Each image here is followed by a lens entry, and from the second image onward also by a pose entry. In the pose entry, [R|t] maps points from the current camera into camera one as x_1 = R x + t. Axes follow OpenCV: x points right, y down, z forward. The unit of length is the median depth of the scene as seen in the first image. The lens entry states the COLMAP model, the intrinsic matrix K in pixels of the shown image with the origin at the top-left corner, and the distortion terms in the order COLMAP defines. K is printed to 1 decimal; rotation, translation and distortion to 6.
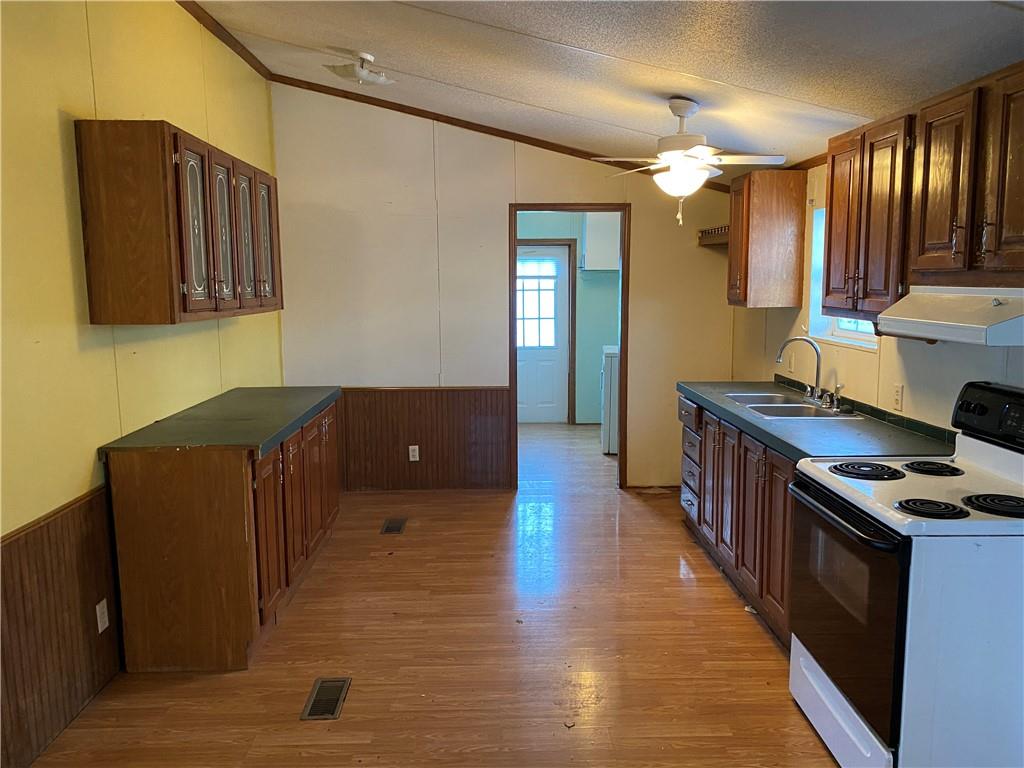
lens RADIAL K [[788.8, 0, 512.0], [0, 788.8, 384.0], [0, 0, 1]] dist [0.030599, -0.003741]
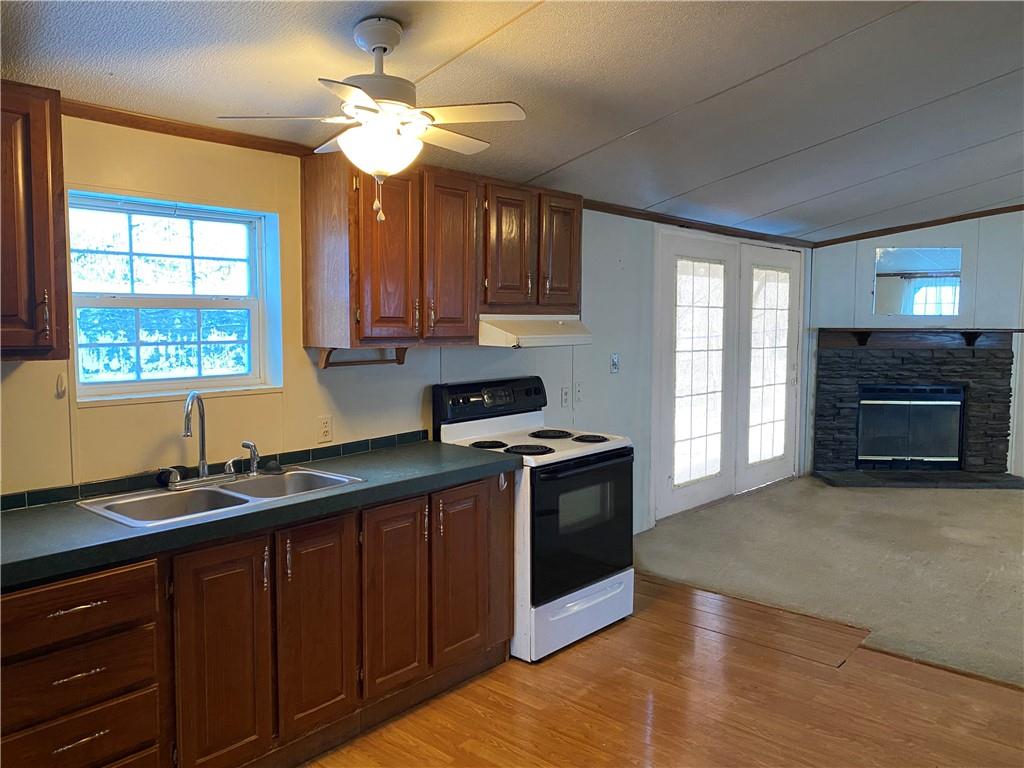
lens RADIAL K [[788.8, 0, 512.0], [0, 788.8, 384.0], [0, 0, 1]] dist [0.030599, -0.003741]
pose [[-0.732581, -0.053052, 0.678609, -0.324245], [0.092998, 0.979809, 0.176993, -0.182138], [-0.674297, 0.192771, -0.712856, 1.479600]]
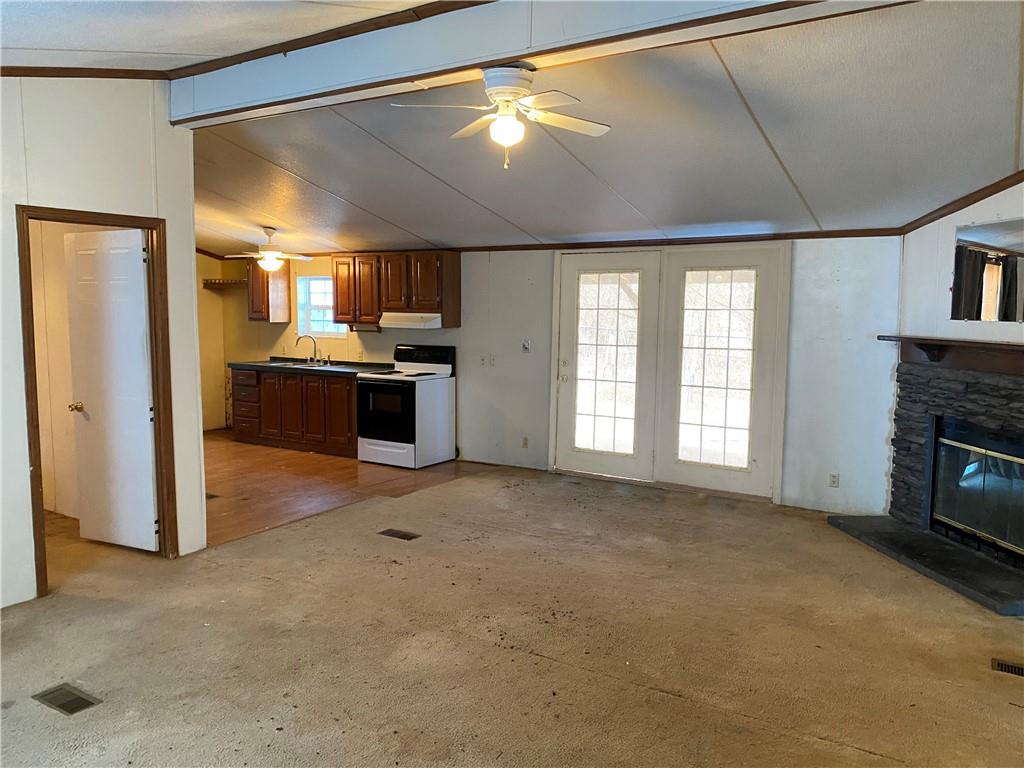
lens RADIAL K [[788.8, 0, 512.0], [0, 788.8, 384.0], [0, 0, 1]] dist [0.030599, -0.003741]
pose [[0.570390, -0.065111, 0.818789, -1.292579], [0.094110, 0.995469, 0.013602, 0.116536], [-0.815965, 0.069298, 0.573933, -0.839256]]
